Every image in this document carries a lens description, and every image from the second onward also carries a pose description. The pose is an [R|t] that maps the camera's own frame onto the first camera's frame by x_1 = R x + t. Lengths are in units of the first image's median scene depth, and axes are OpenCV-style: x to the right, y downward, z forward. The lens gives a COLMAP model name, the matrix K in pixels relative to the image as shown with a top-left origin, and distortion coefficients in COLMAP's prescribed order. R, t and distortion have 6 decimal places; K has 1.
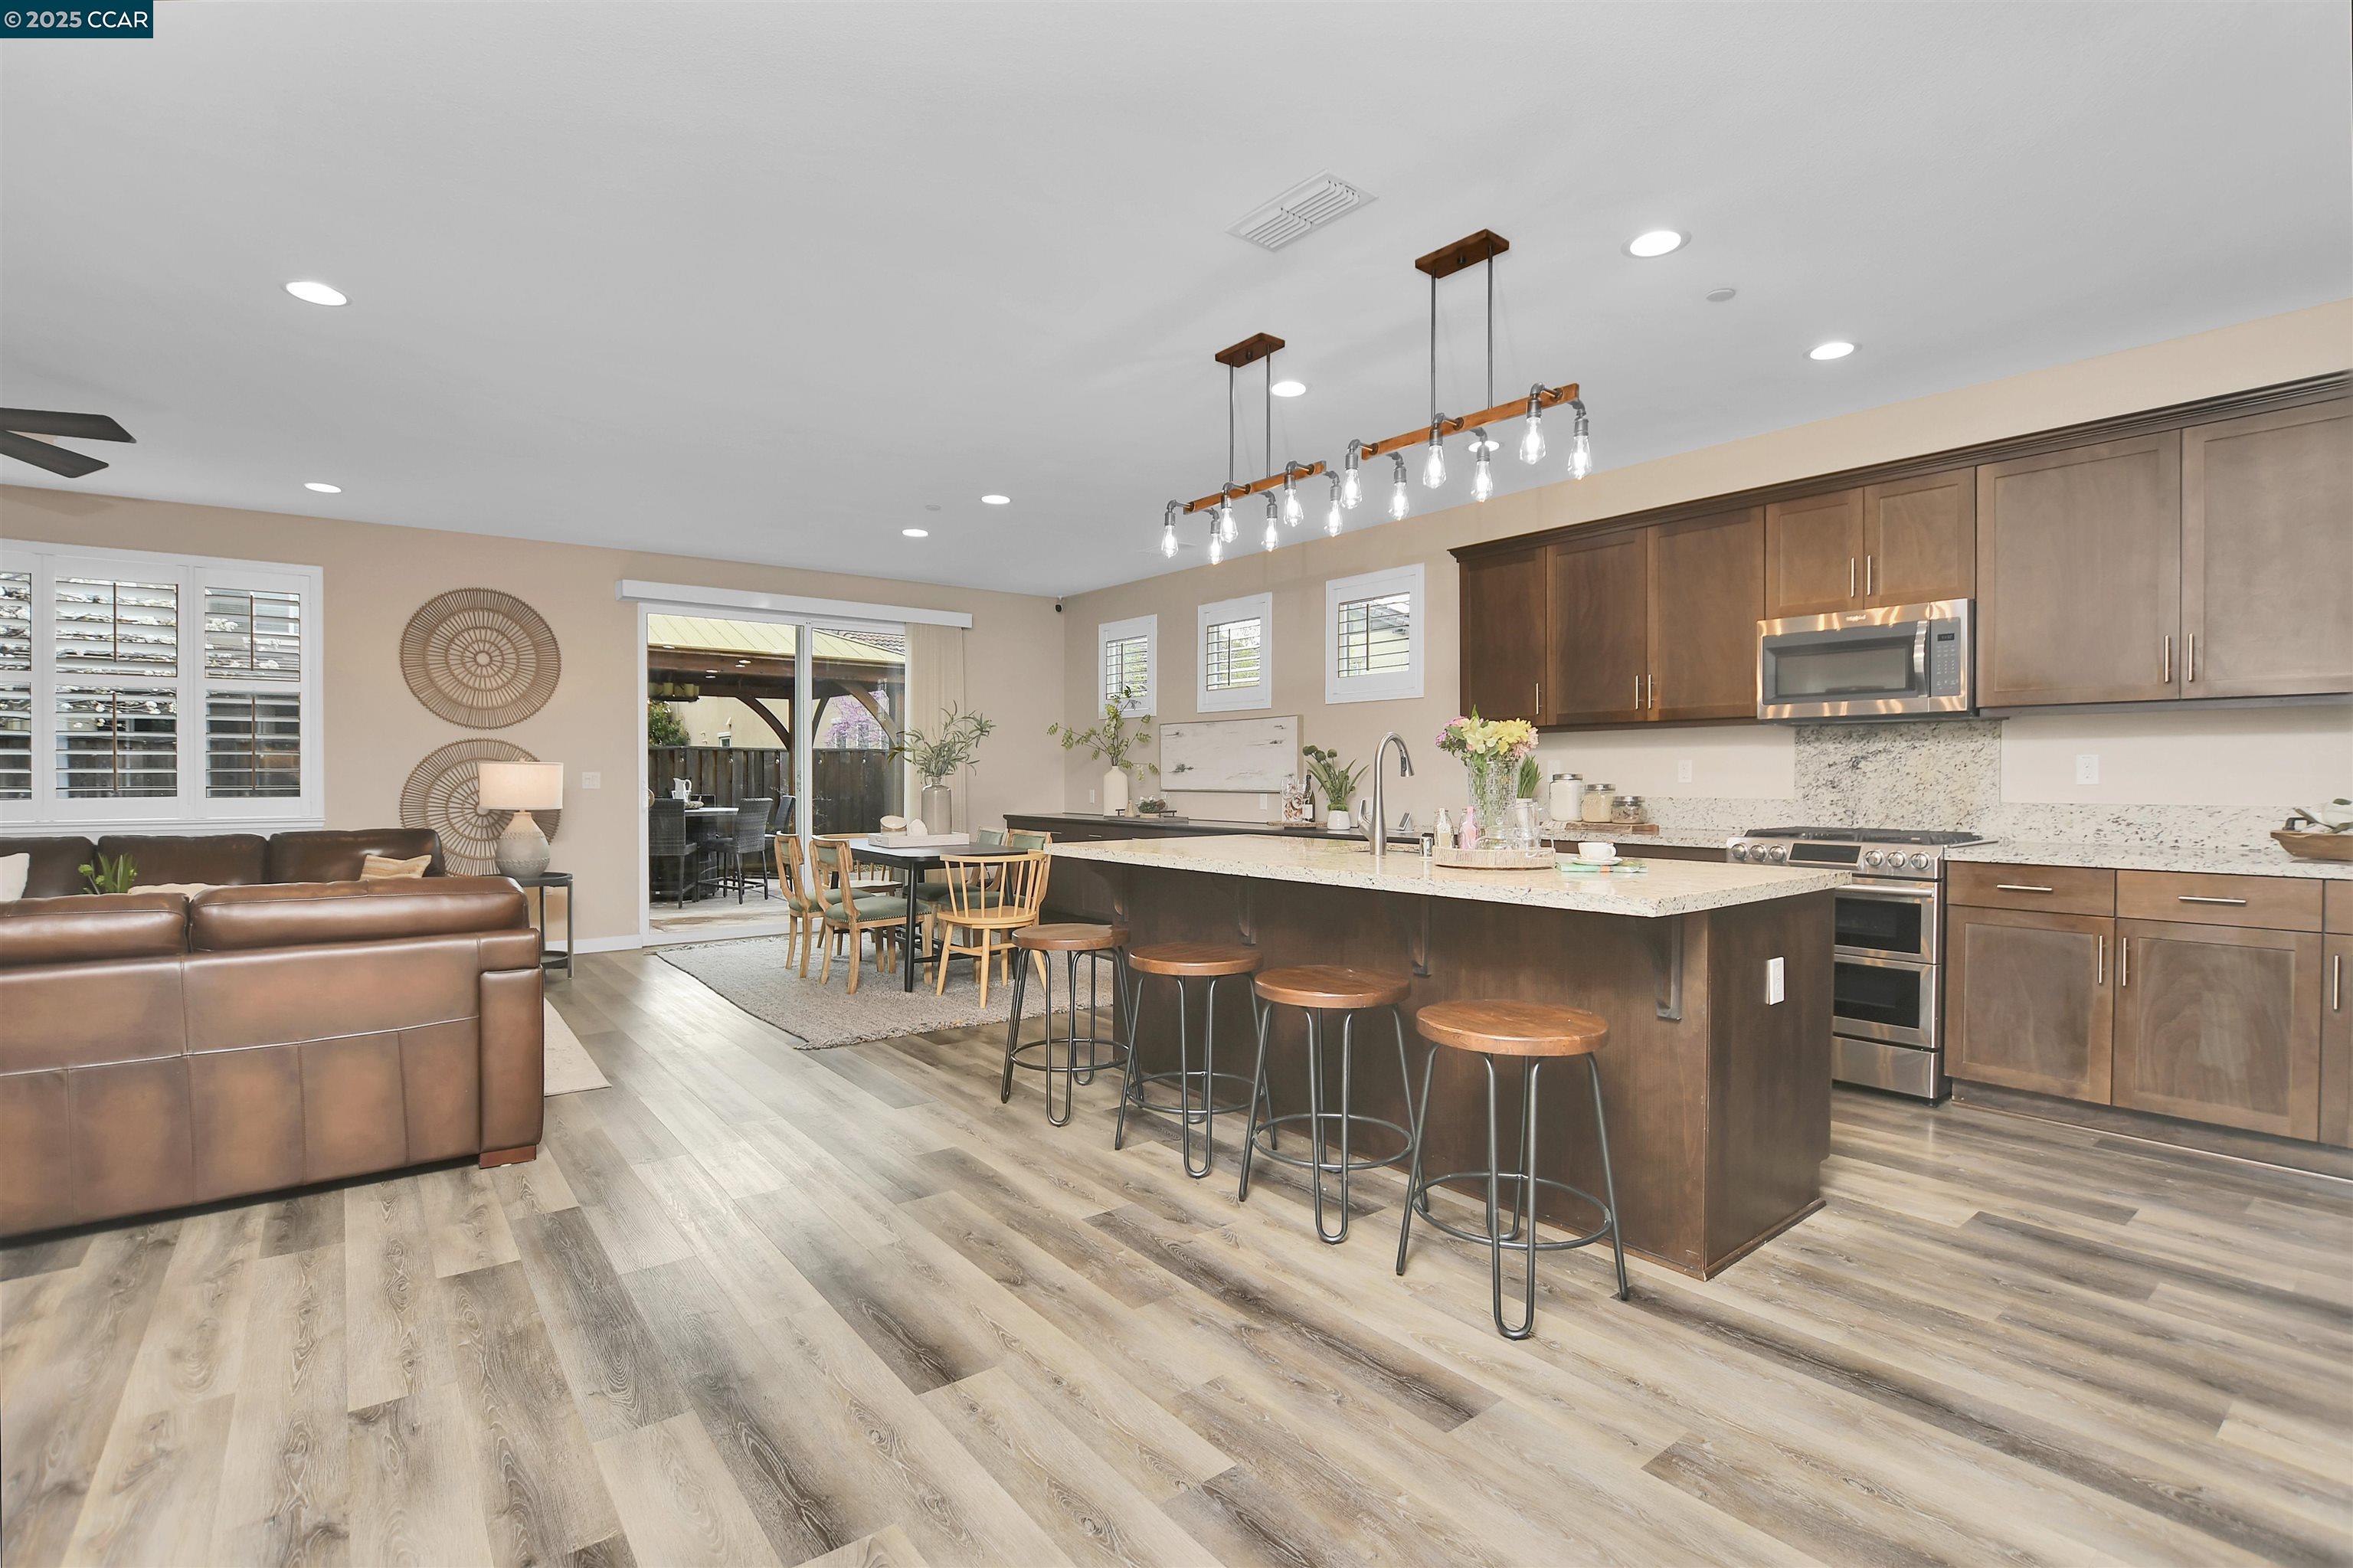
lens RADIAL K [[1068.6, 0, 1176.5], [0, 1068.6, 784.0], [0, 0, 1]] dist [-0.026700, 0.000157]
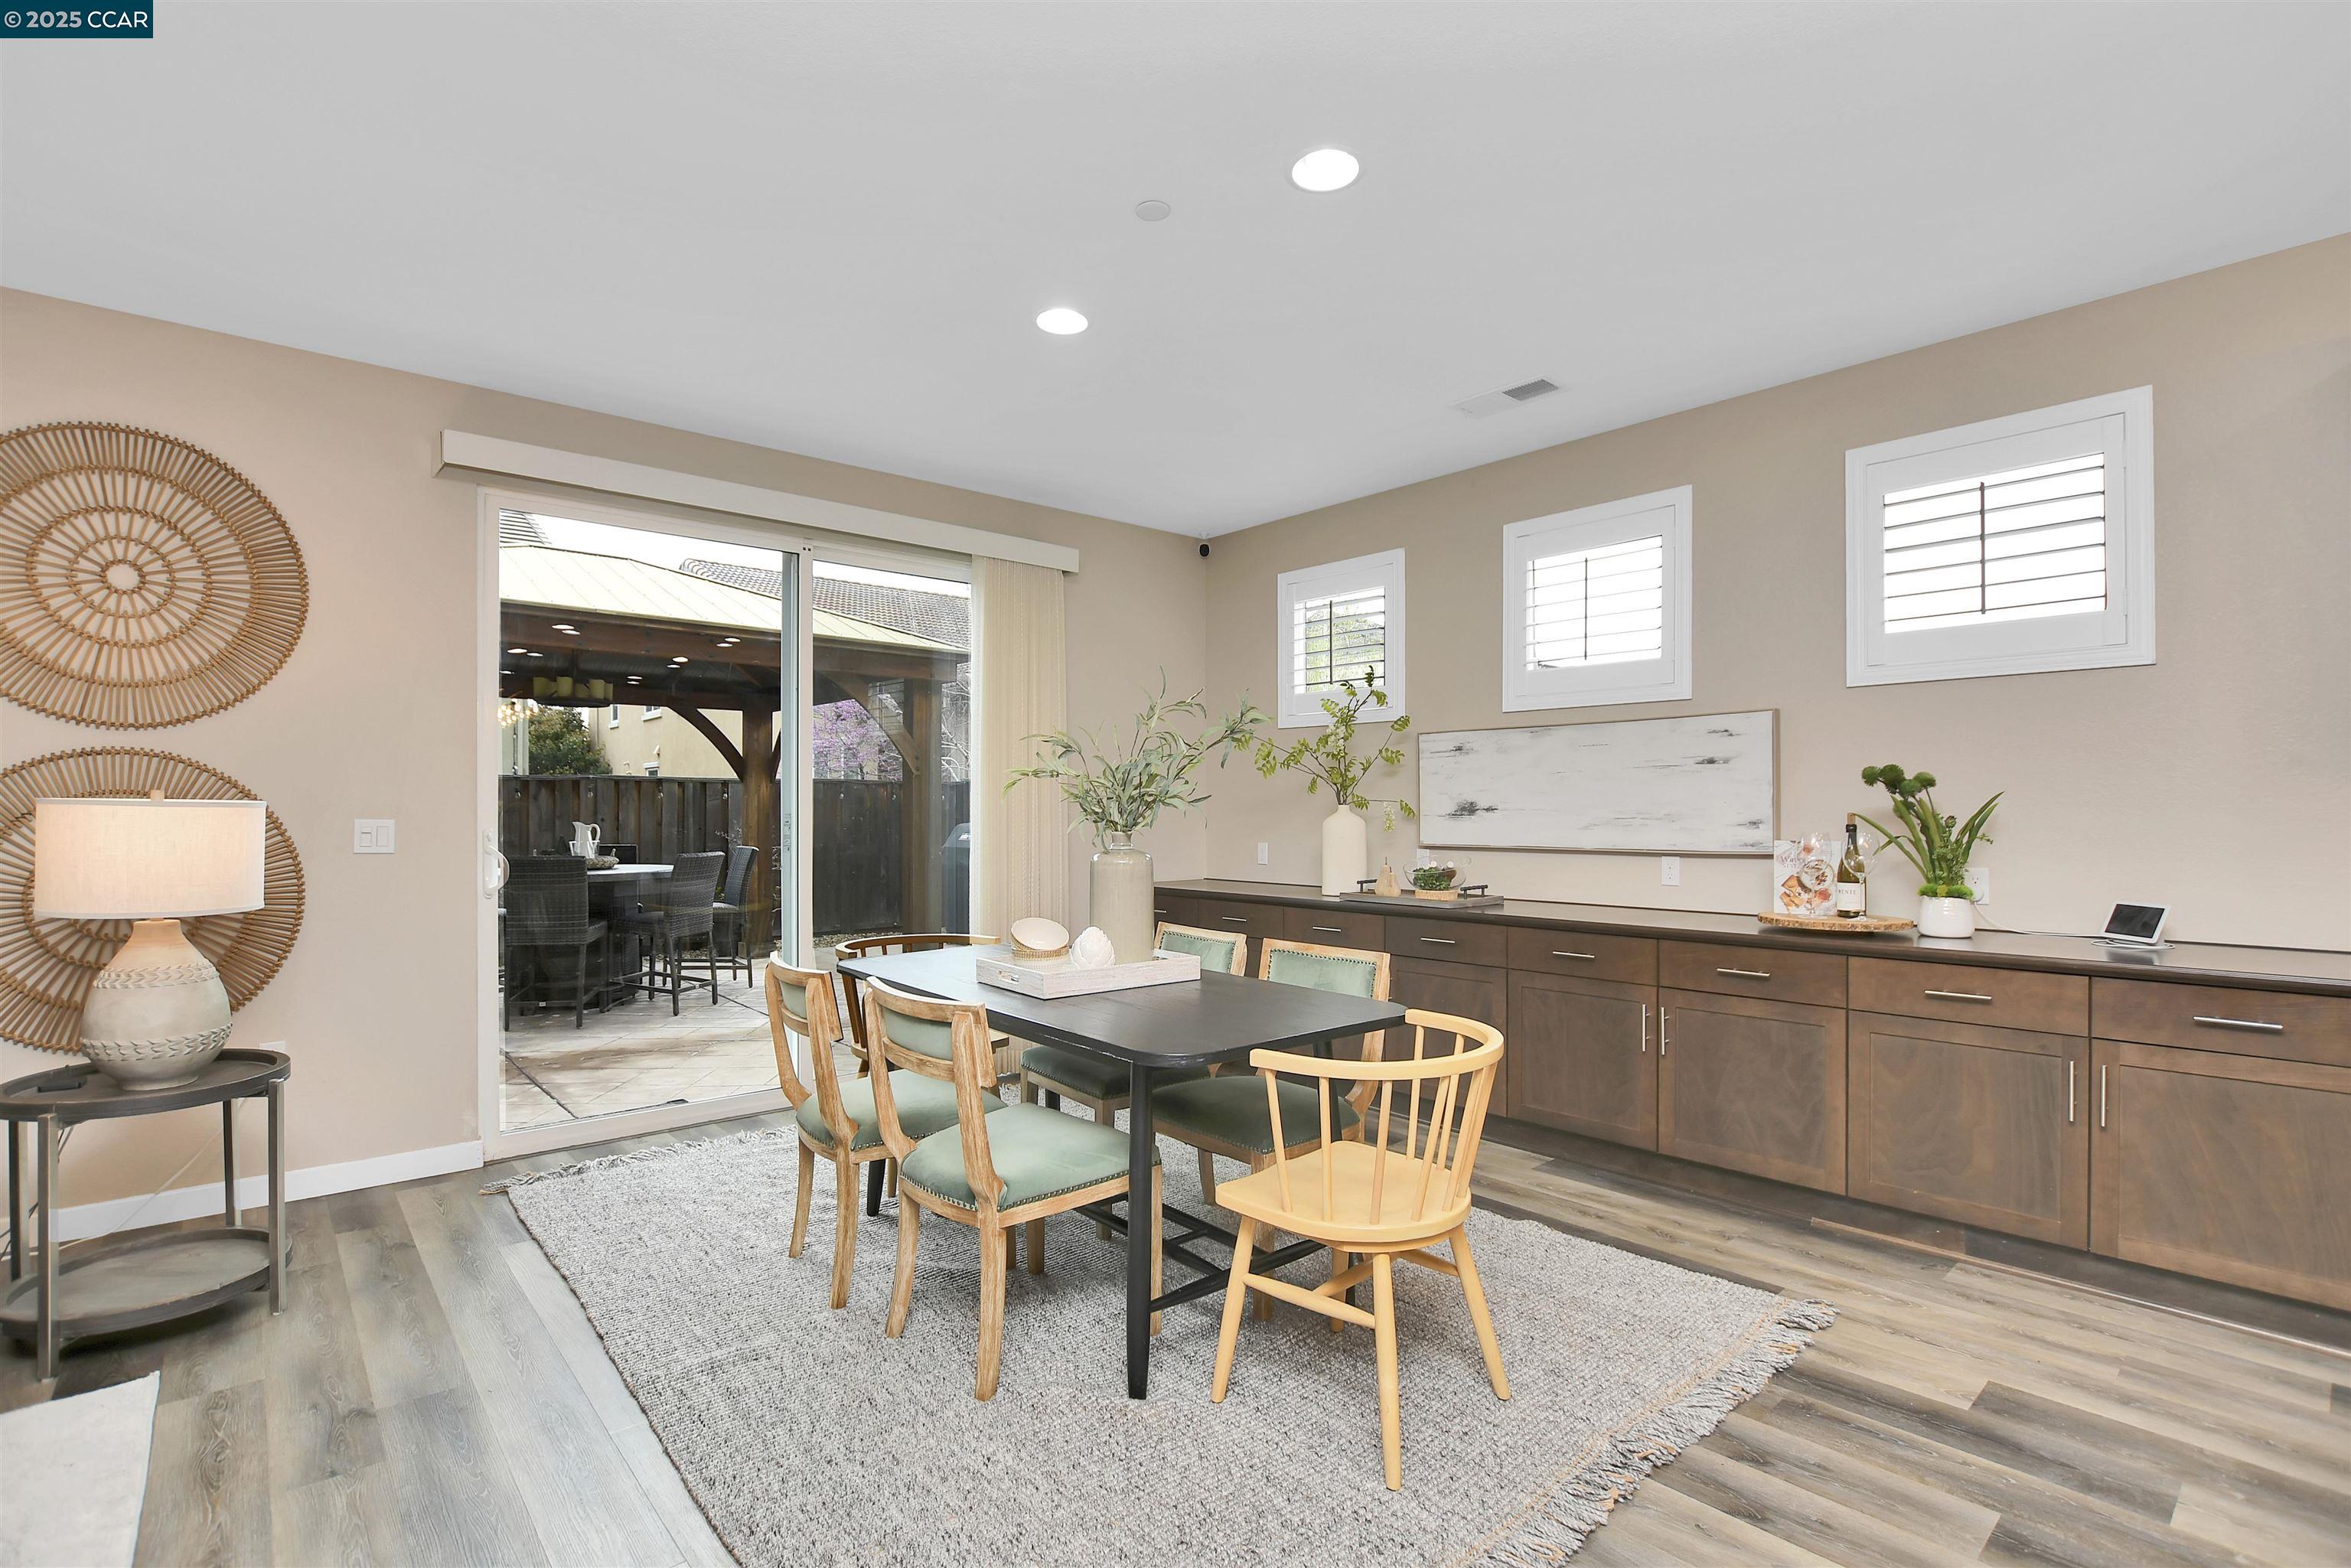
lens RADIAL K [[1105.8, 0, 1183.5], [0, 1105.8, 805.9], [0, 0, 1]] dist [-0.018734, -0.000358]
pose [[0.998812, -0.000693, 0.048731, -0.198032], [0.001322, 0.999916, -0.012871, -0.010177], [-0.048718, 0.012920, 0.998729, 0.464655]]
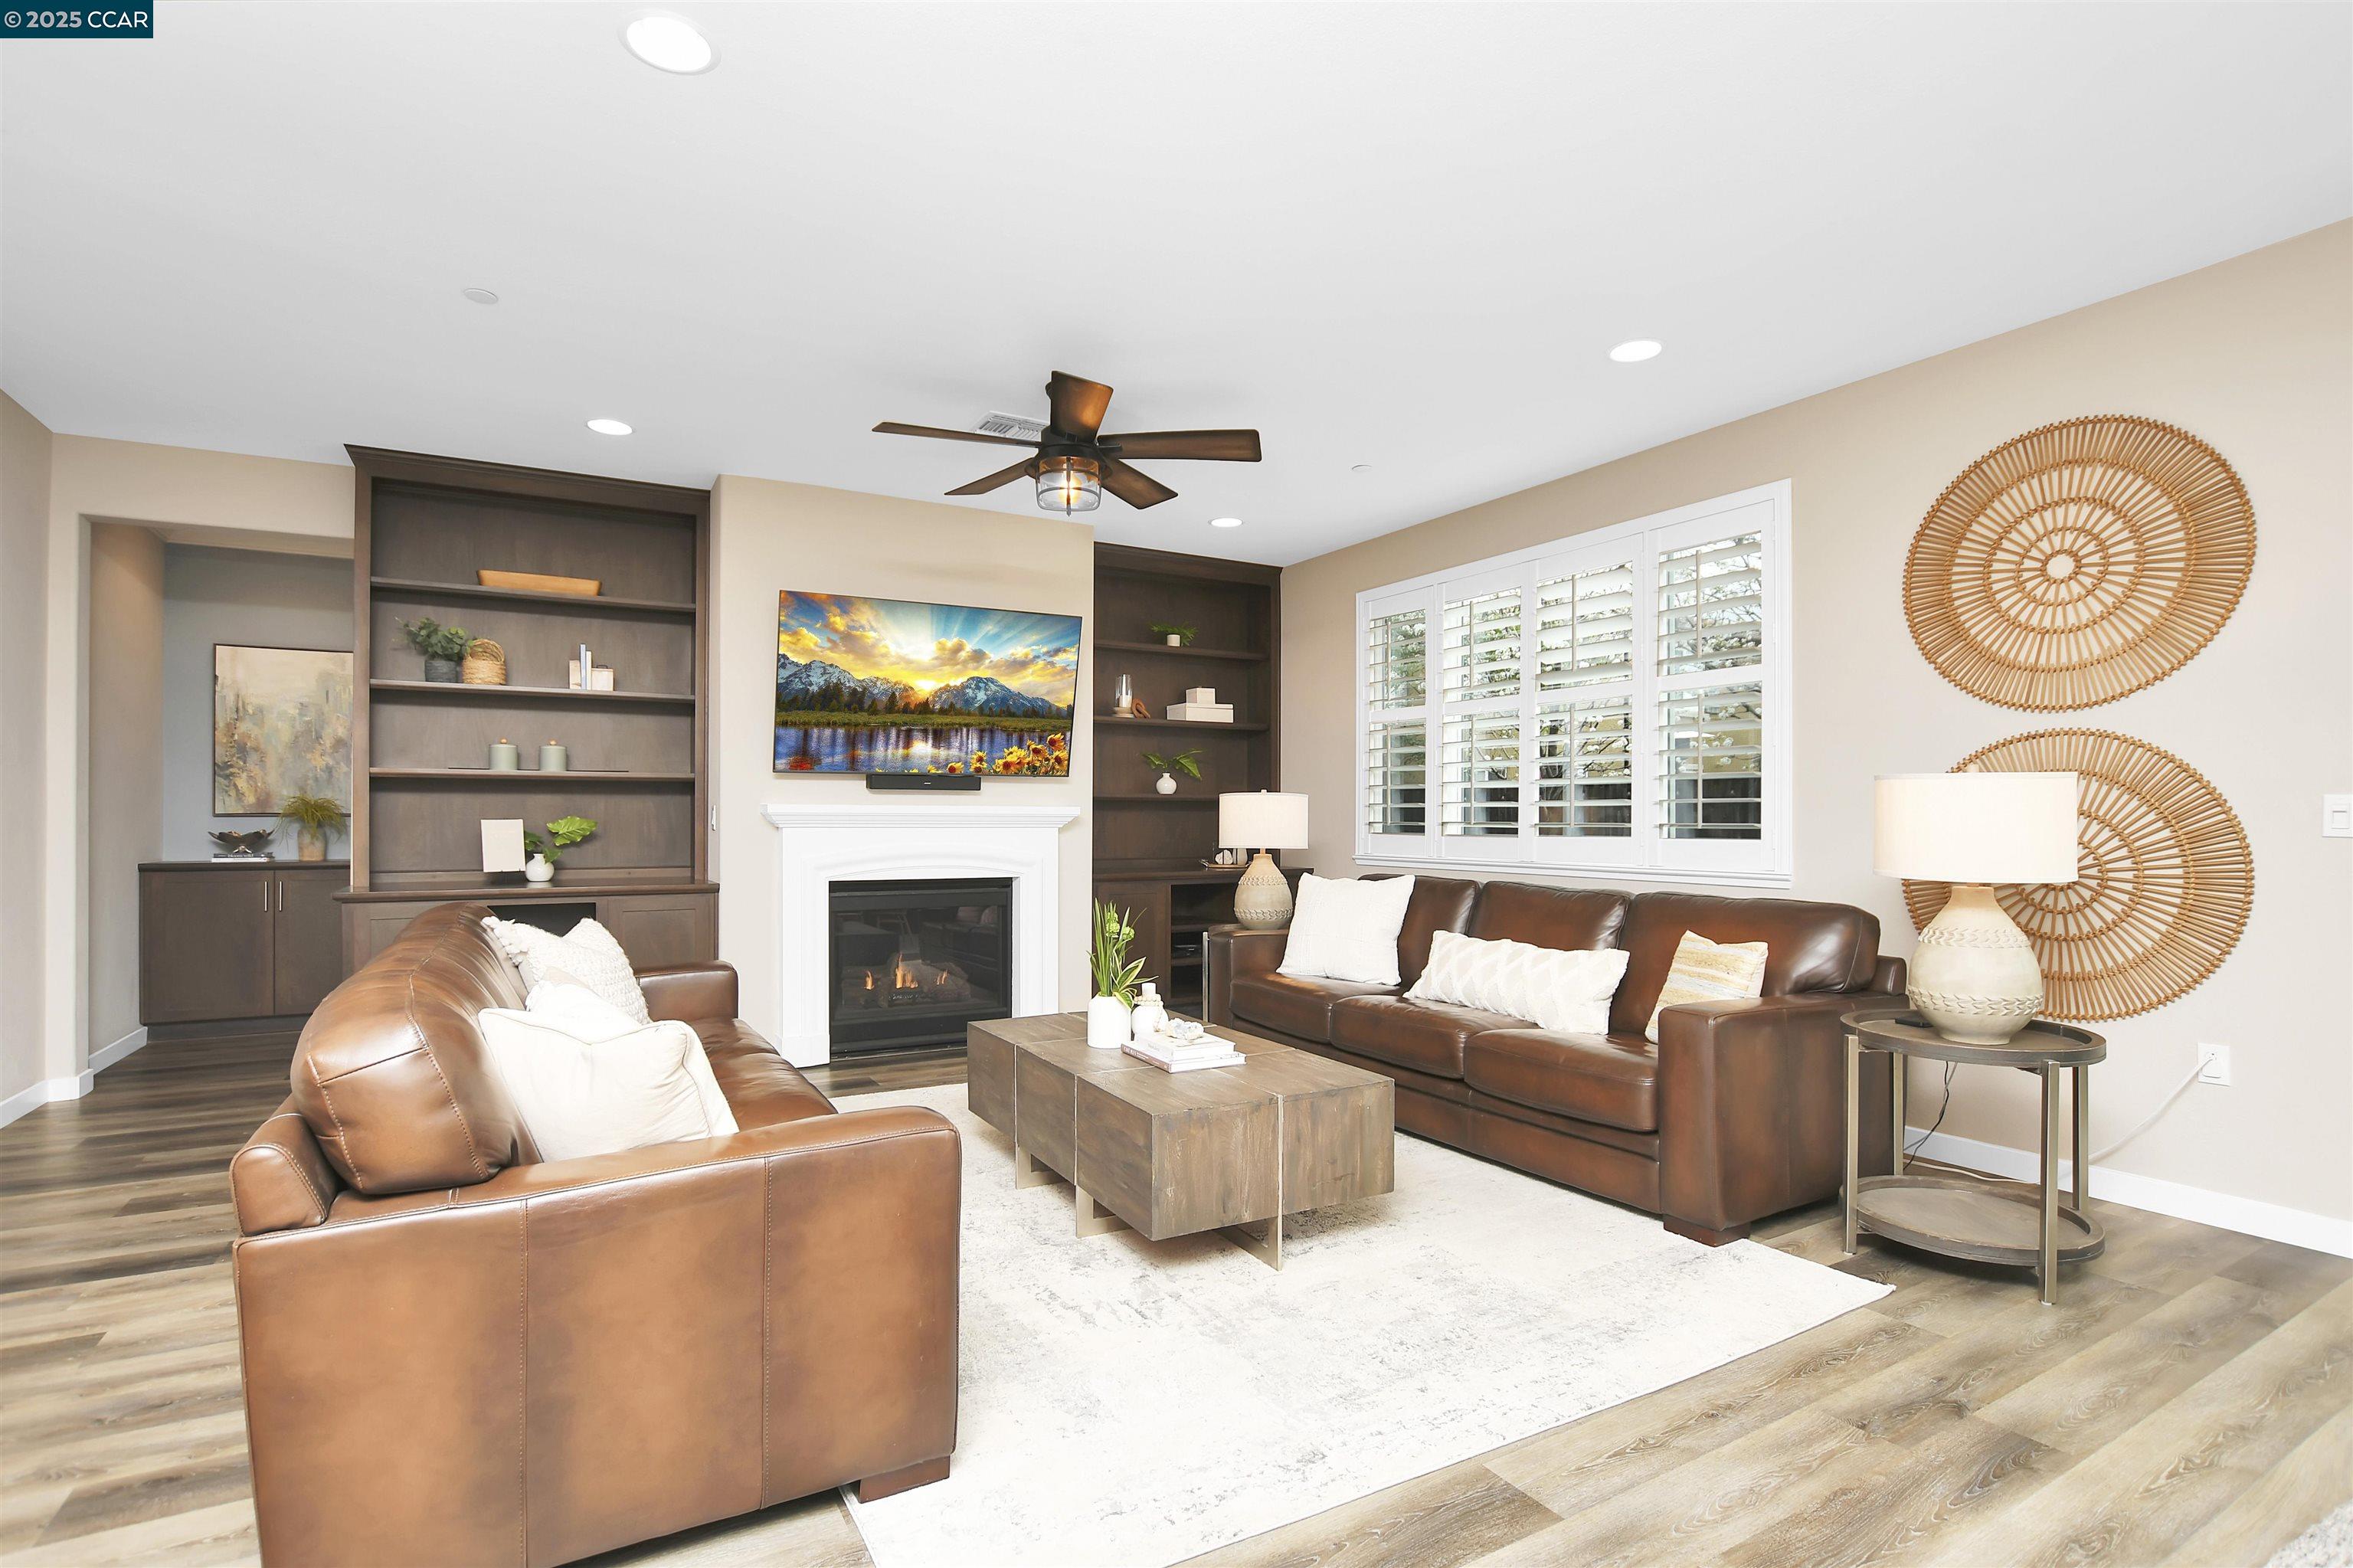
lens RADIAL K [[1057.4, 0, 1143.0], [0, 1057.4, 812.9], [0, 0, 1]] dist [-0.020930, 0.000139]
pose [[-0.148232, -0.004876, -0.988941, -0.110996], [-0.008706, 0.999956, -0.003625, 0.000609], [0.988914, 0.008072, -0.148268, 0.604398]]
